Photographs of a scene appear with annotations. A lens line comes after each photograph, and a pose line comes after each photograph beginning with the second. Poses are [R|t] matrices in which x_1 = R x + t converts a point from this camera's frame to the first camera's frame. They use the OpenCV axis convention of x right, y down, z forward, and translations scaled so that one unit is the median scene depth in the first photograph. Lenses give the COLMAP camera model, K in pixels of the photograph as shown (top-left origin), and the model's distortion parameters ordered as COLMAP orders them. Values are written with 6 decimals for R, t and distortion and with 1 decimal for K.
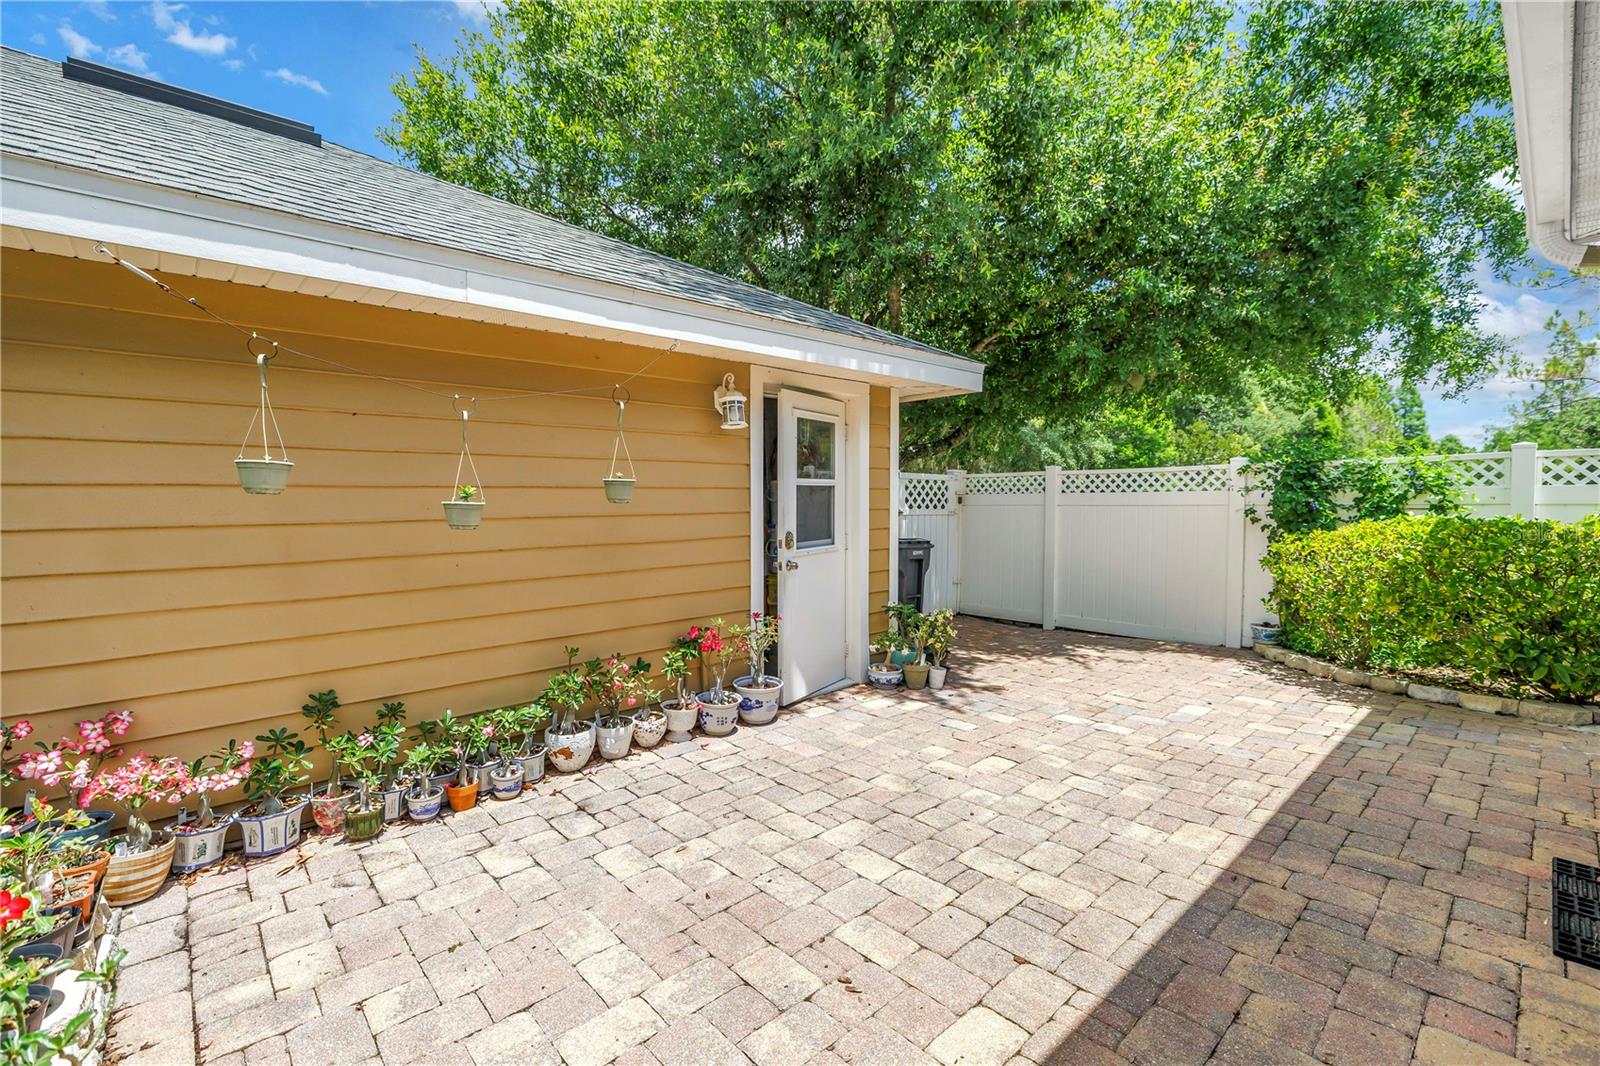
lens RADIAL K [[689.1, 0, 799.5], [0, 689.1, 520.6], [0, 0, 1]] dist [-0.000170, 0.000086]
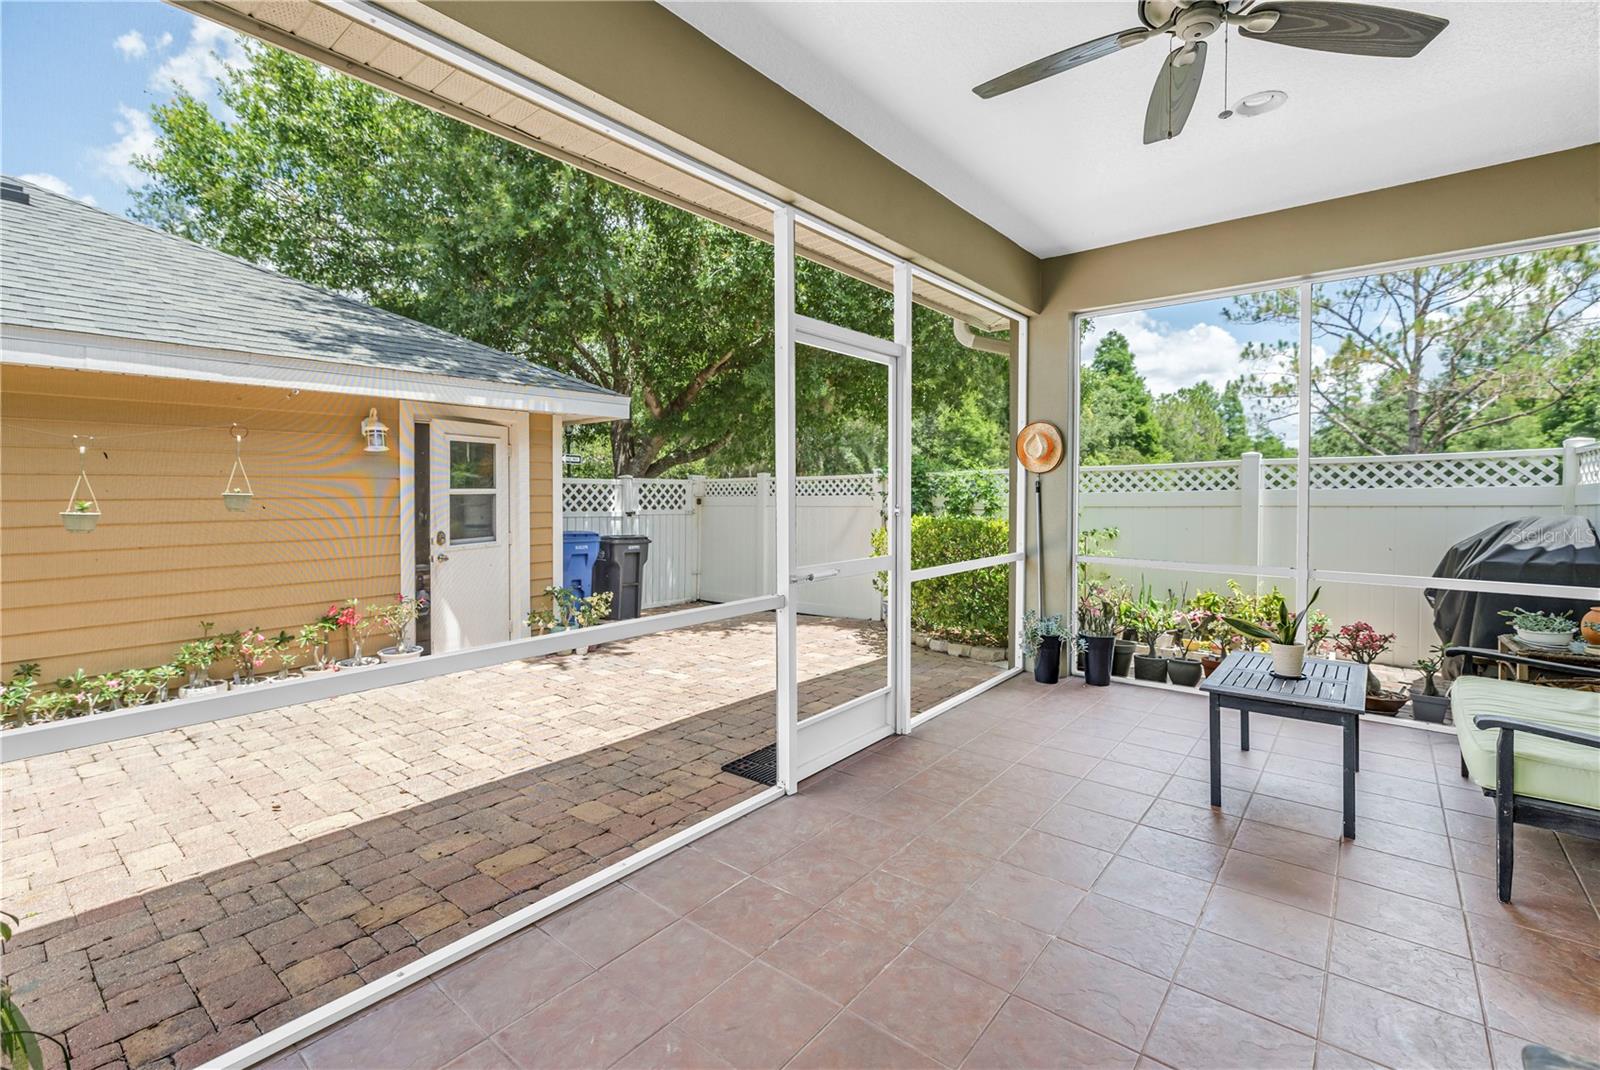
lens RADIAL K [[698.6, 0, 793.3], [0, 698.6, 499.4], [0, 0, 1]] dist [-0.000474, 0.000167]
pose [[0.990530, -0.001891, 0.137283, 0.467862], [0.005253, 0.999695, -0.024132, -0.008184], [-0.137195, 0.024625, 0.990238, -0.369380]]
